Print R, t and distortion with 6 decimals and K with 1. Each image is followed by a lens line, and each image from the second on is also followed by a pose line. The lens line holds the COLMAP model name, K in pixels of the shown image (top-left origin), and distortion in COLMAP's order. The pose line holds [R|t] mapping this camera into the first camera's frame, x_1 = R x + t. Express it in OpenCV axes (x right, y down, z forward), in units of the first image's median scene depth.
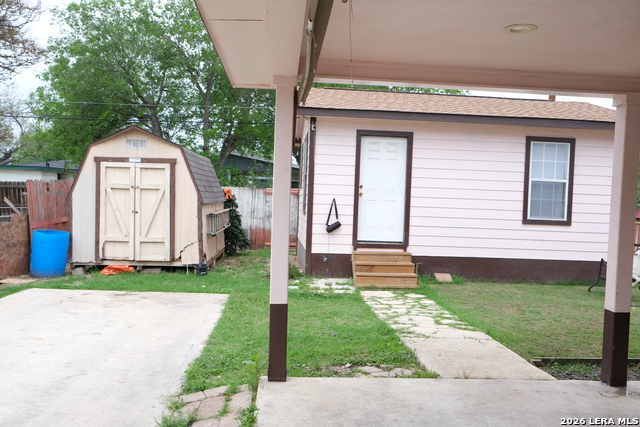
lens RADIAL K [[539.6, 0, 320.0], [0, 539.6, 213.5], [0, 0, 1]] dist [-0.013113, -0.002532]
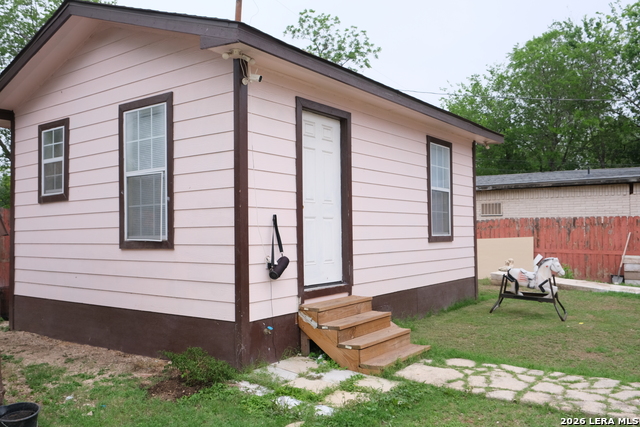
lens RADIAL K [[533.1, 0, 311.2], [0, 533.1, 214.6], [0, 0, 1]] dist [-0.001064, 0.004732]
pose [[0.656471, -0.019376, 0.754103, -0.357122], [0.048122, 0.998710, -0.016231, -0.018143], [-0.752815, 0.046944, 0.656556, 0.612595]]
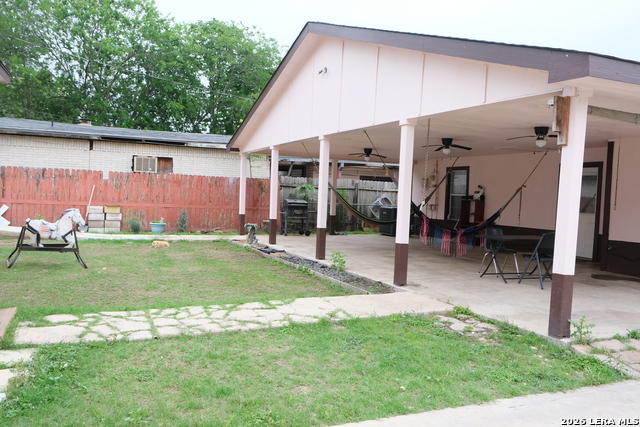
lens RADIAL K [[533.1, 0, 311.2], [0, 533.1, 214.6], [0, 0, 1]] dist [-0.001064, 0.004732]
pose [[-0.326150, -0.093366, 0.940696, -0.408415], [-0.028478, 0.995629, 0.088944, -0.023254], [-0.944889, 0.002220, -0.327383, 0.783774]]
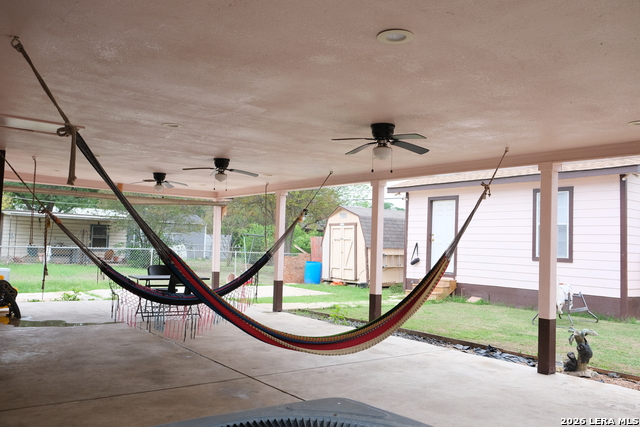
lens RADIAL K [[539.6, 0, 320.0], [0, 539.6, 213.5], [0, 0, 1]] dist [-0.013113, -0.002532]
pose [[0.543662, -0.066654, -0.836654, 1.167042], [-0.034460, 0.994228, -0.101599, 0.054925], [0.838597, 0.084066, 0.538227, -0.069809]]
